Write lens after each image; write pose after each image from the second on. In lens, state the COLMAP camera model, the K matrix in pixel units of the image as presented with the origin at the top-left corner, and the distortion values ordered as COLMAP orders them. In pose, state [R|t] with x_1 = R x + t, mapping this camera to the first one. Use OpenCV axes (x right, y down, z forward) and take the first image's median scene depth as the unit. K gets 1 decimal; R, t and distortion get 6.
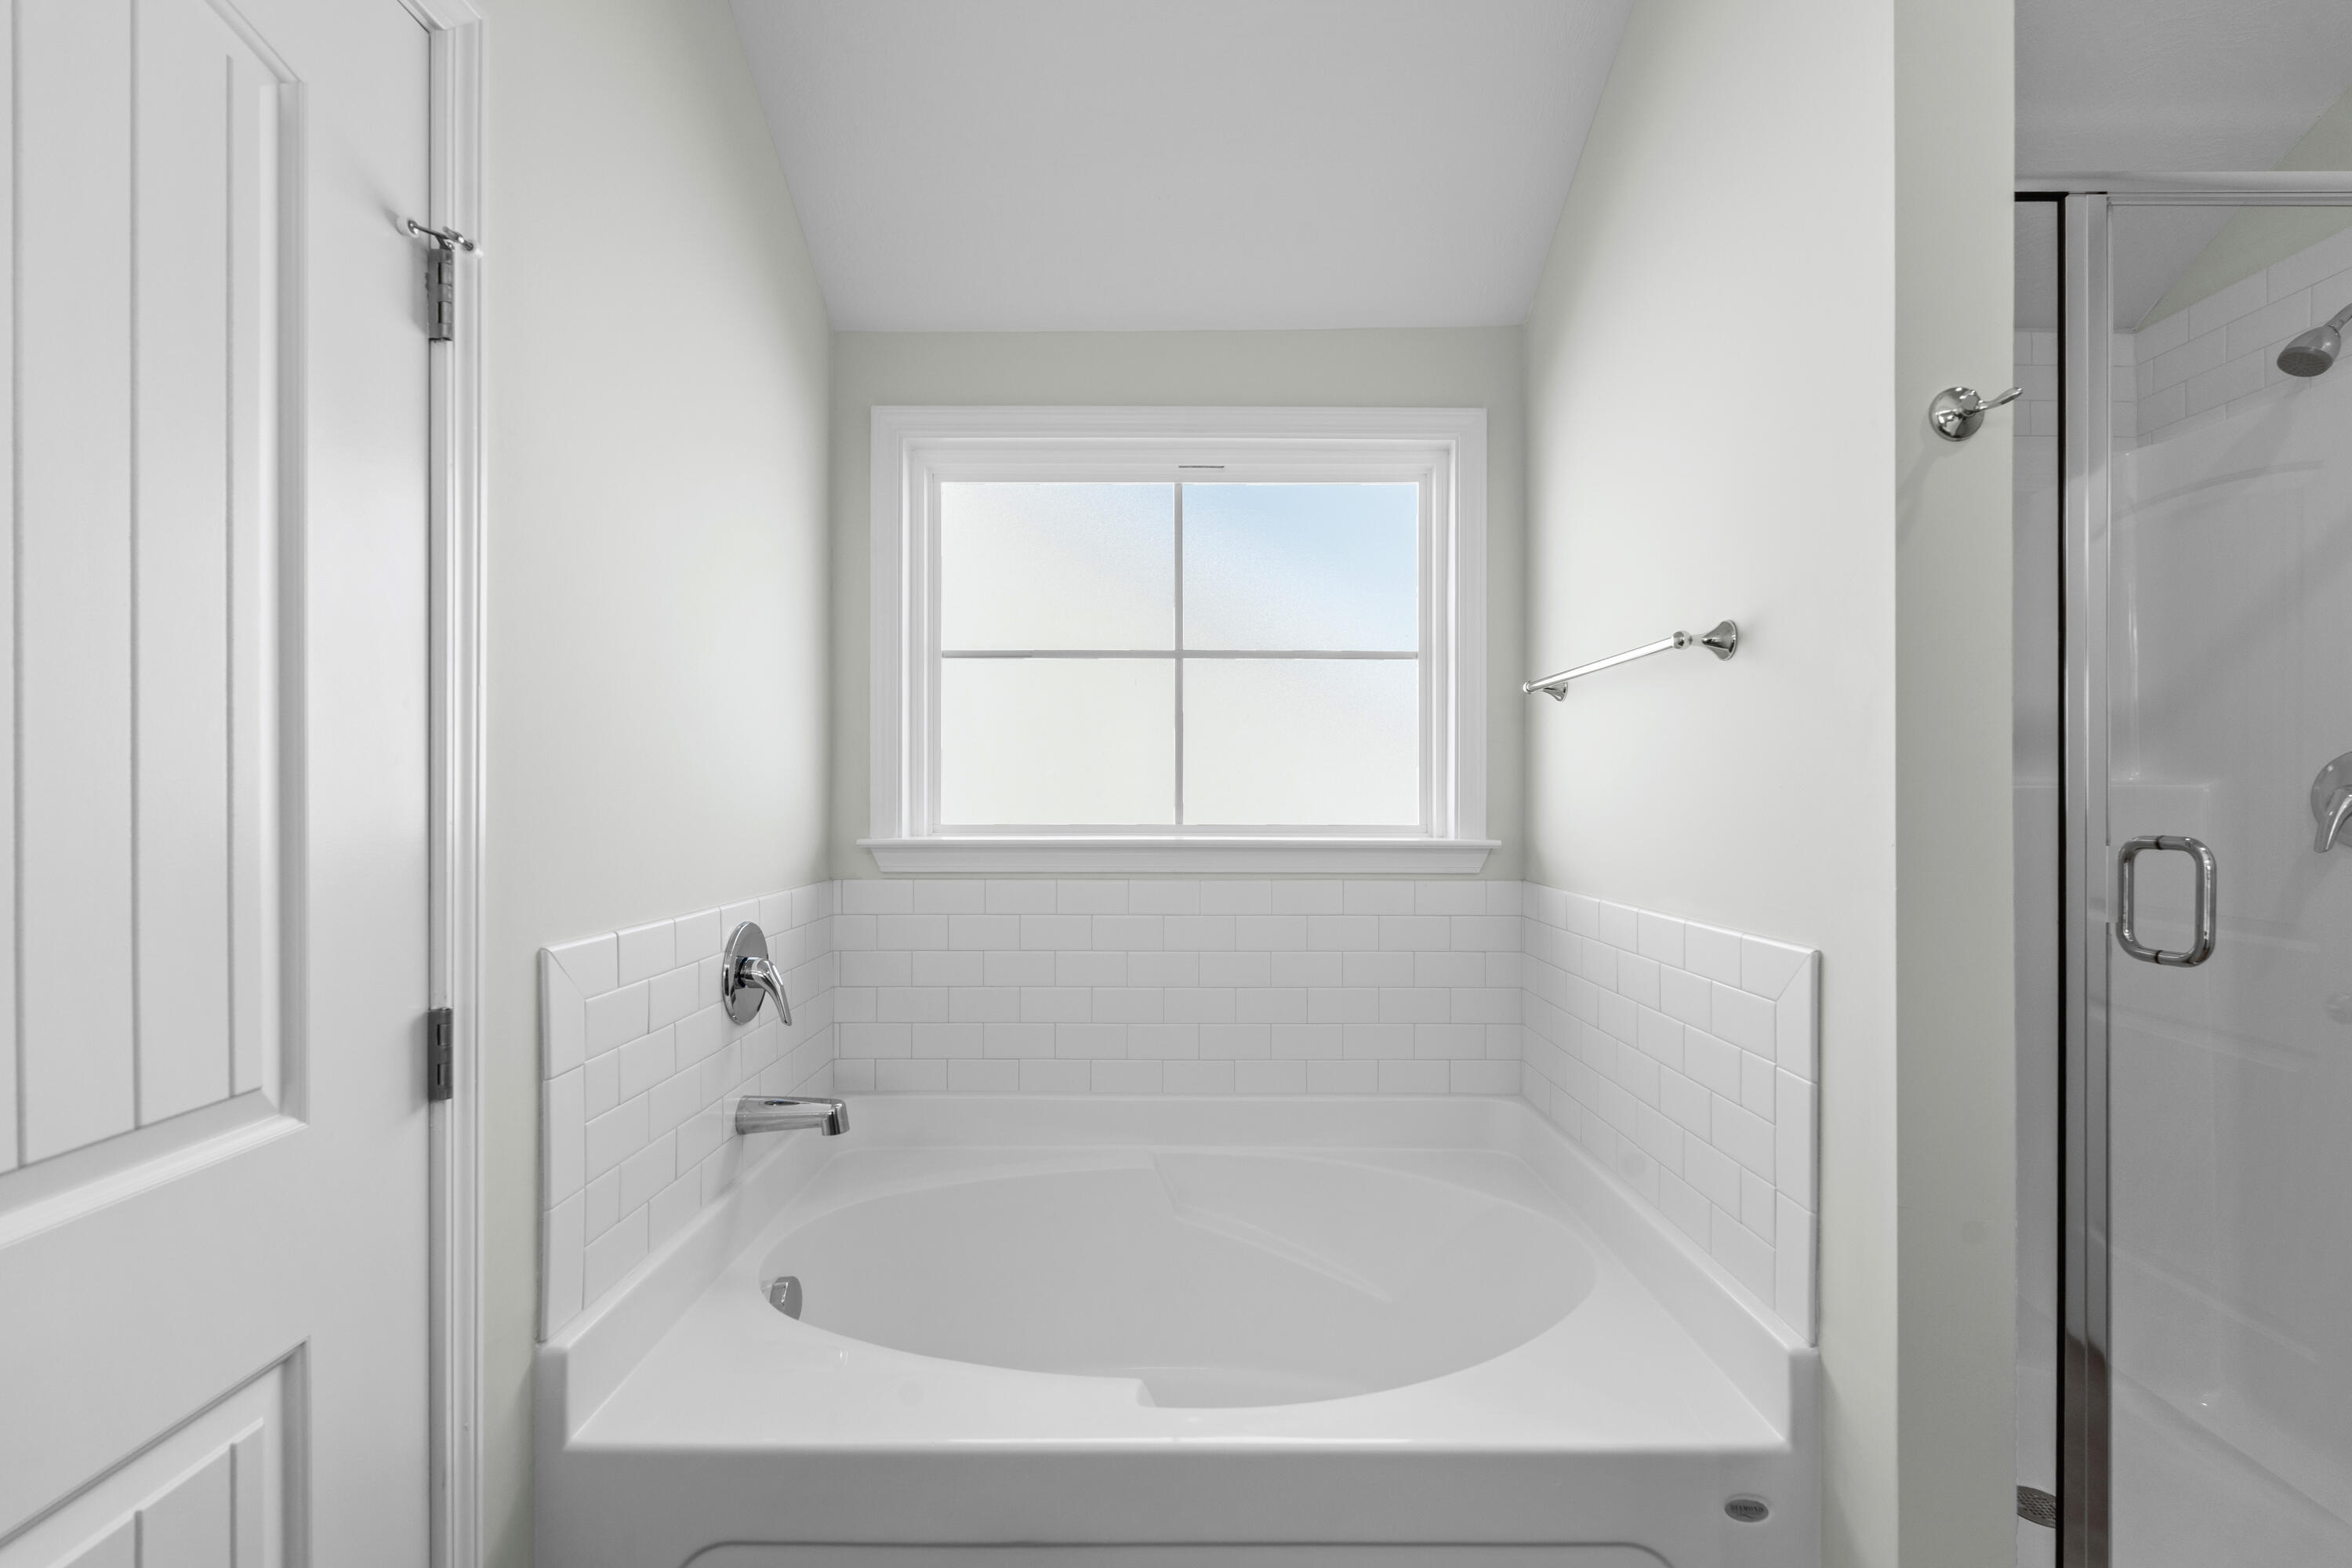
lens RADIAL K [[1046.2, 0, 1172.7], [0, 1046.2, 792.9], [0, 0, 1]] dist [0.002797, 0.000576]
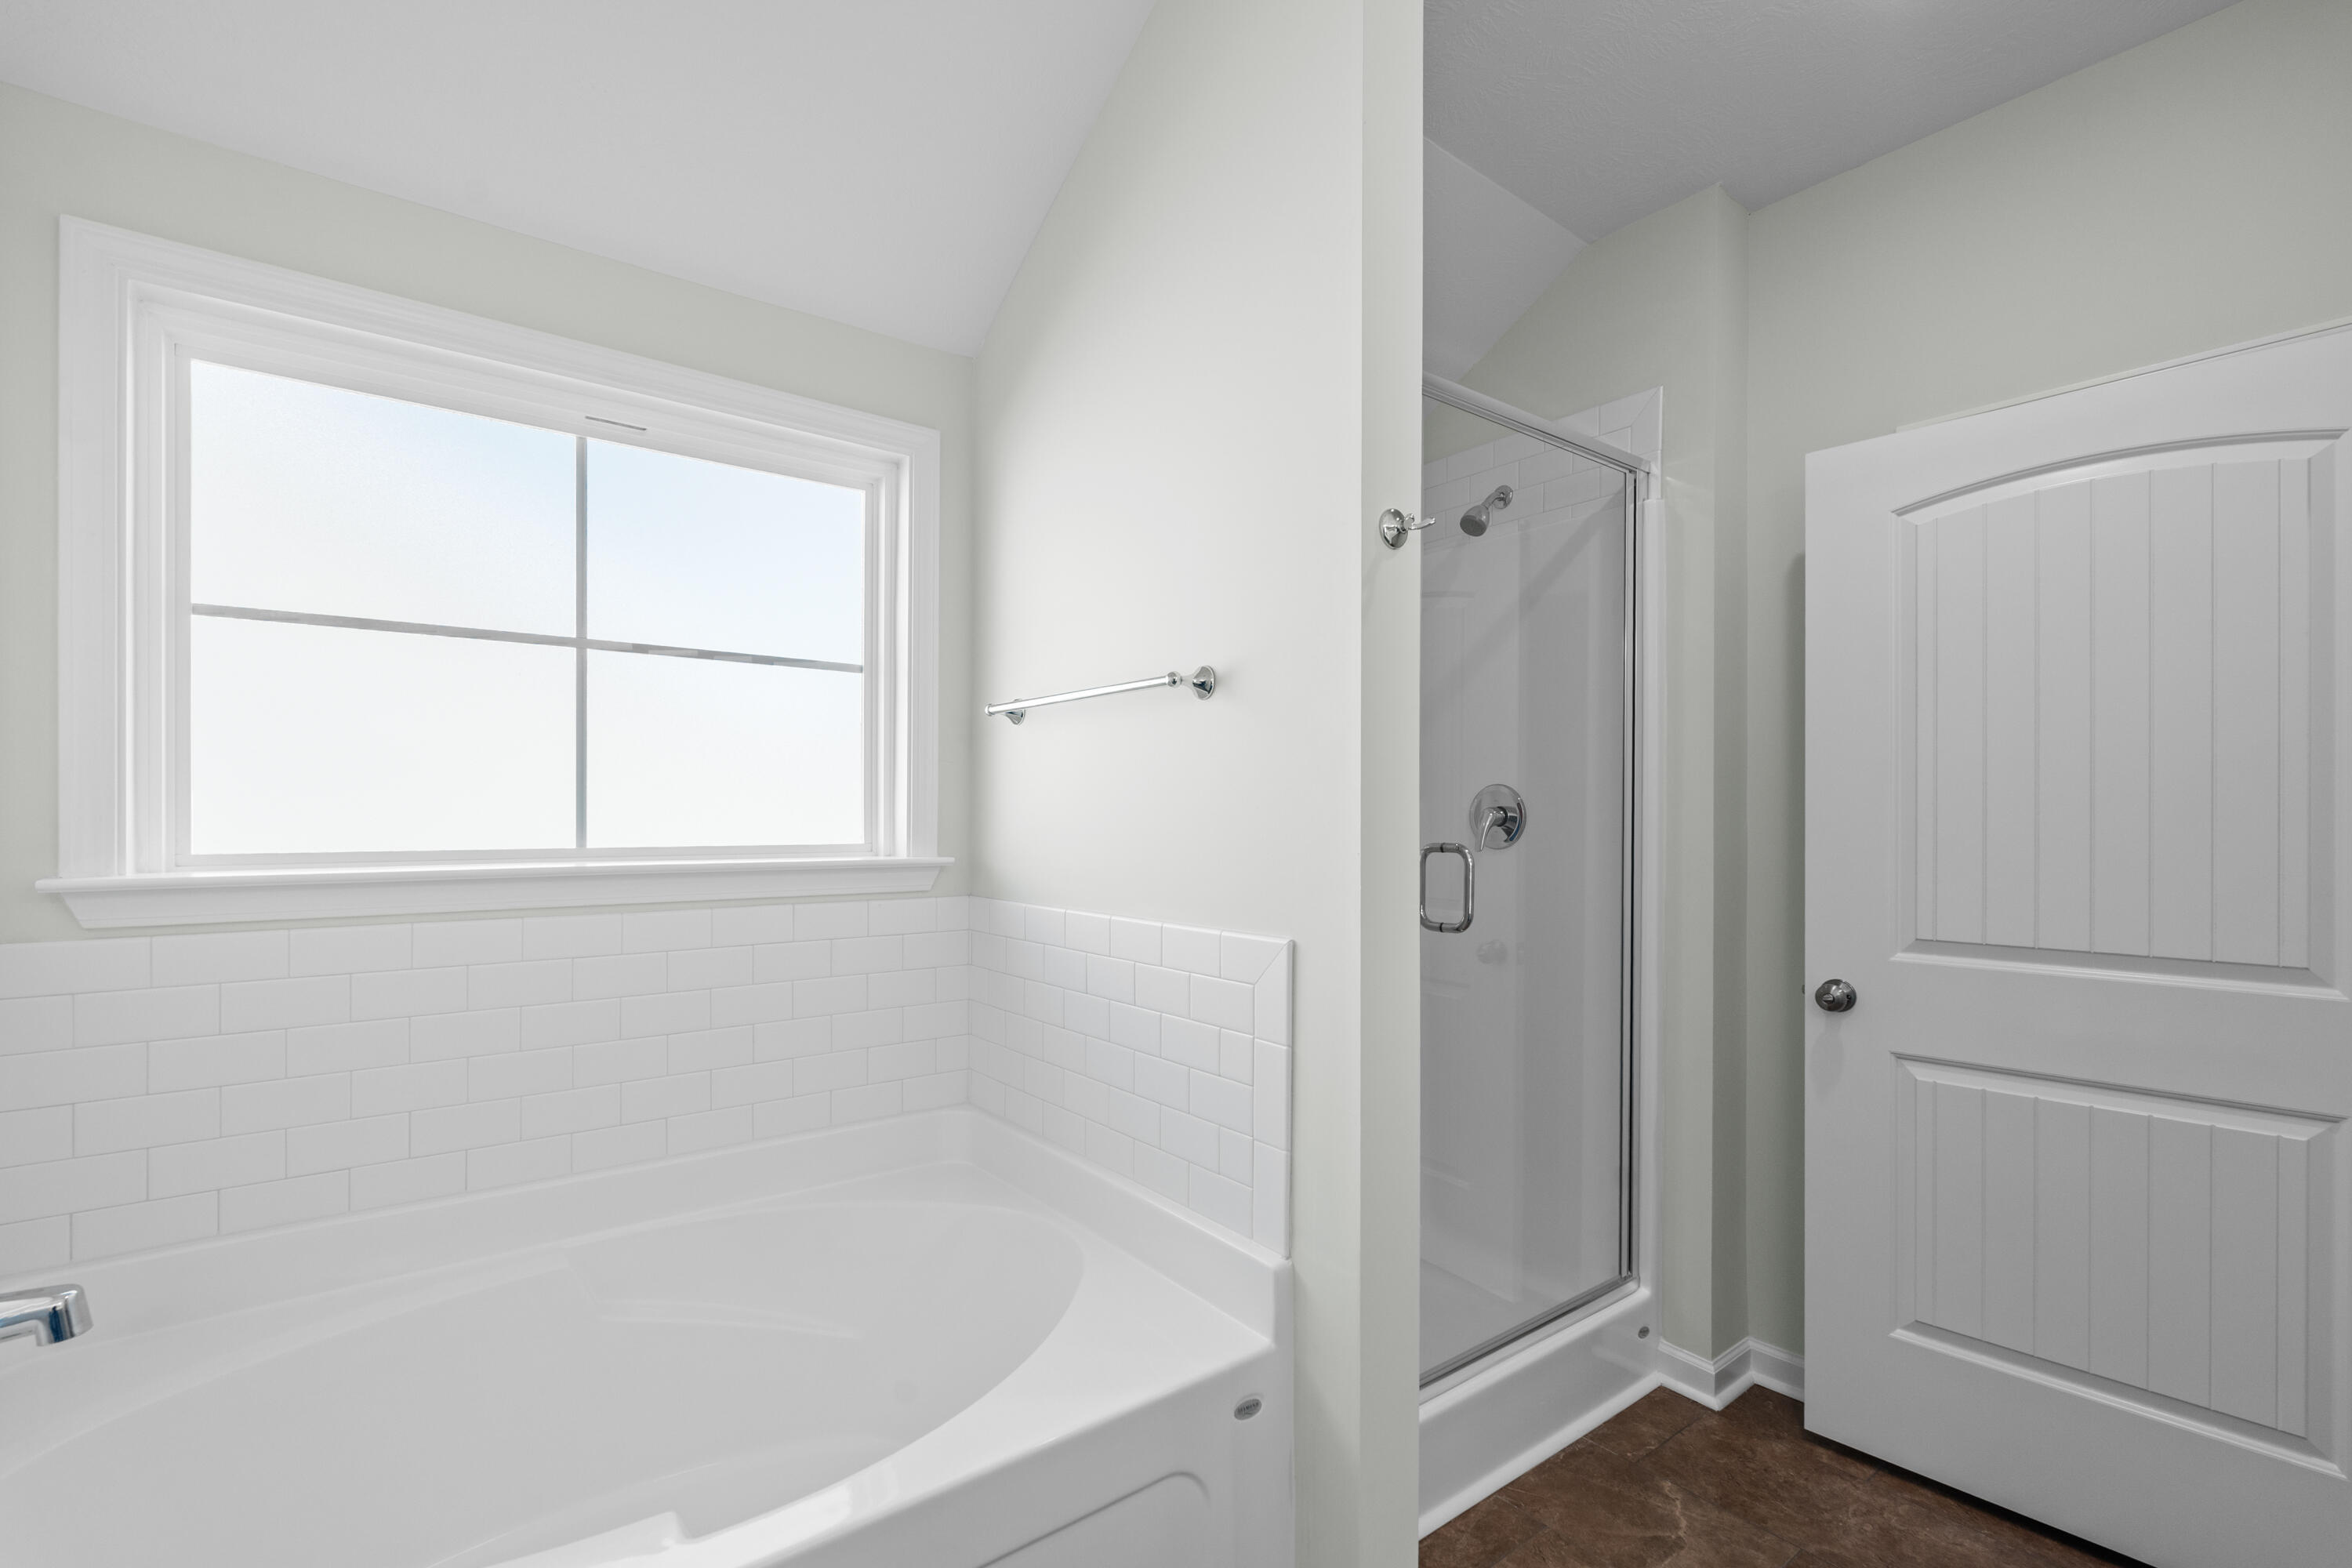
lens RADIAL K [[1043.8, 0, 1180.0], [0, 1043.8, 816.4], [0, 0, 1]] dist [0.000209, -0.000126]
pose [[0.791362, -0.001407, 0.611346, -0.133728], [-0.003208, 0.999974, 0.006455, -0.002069], [-0.611340, -0.007069, 0.791337, 0.056885]]
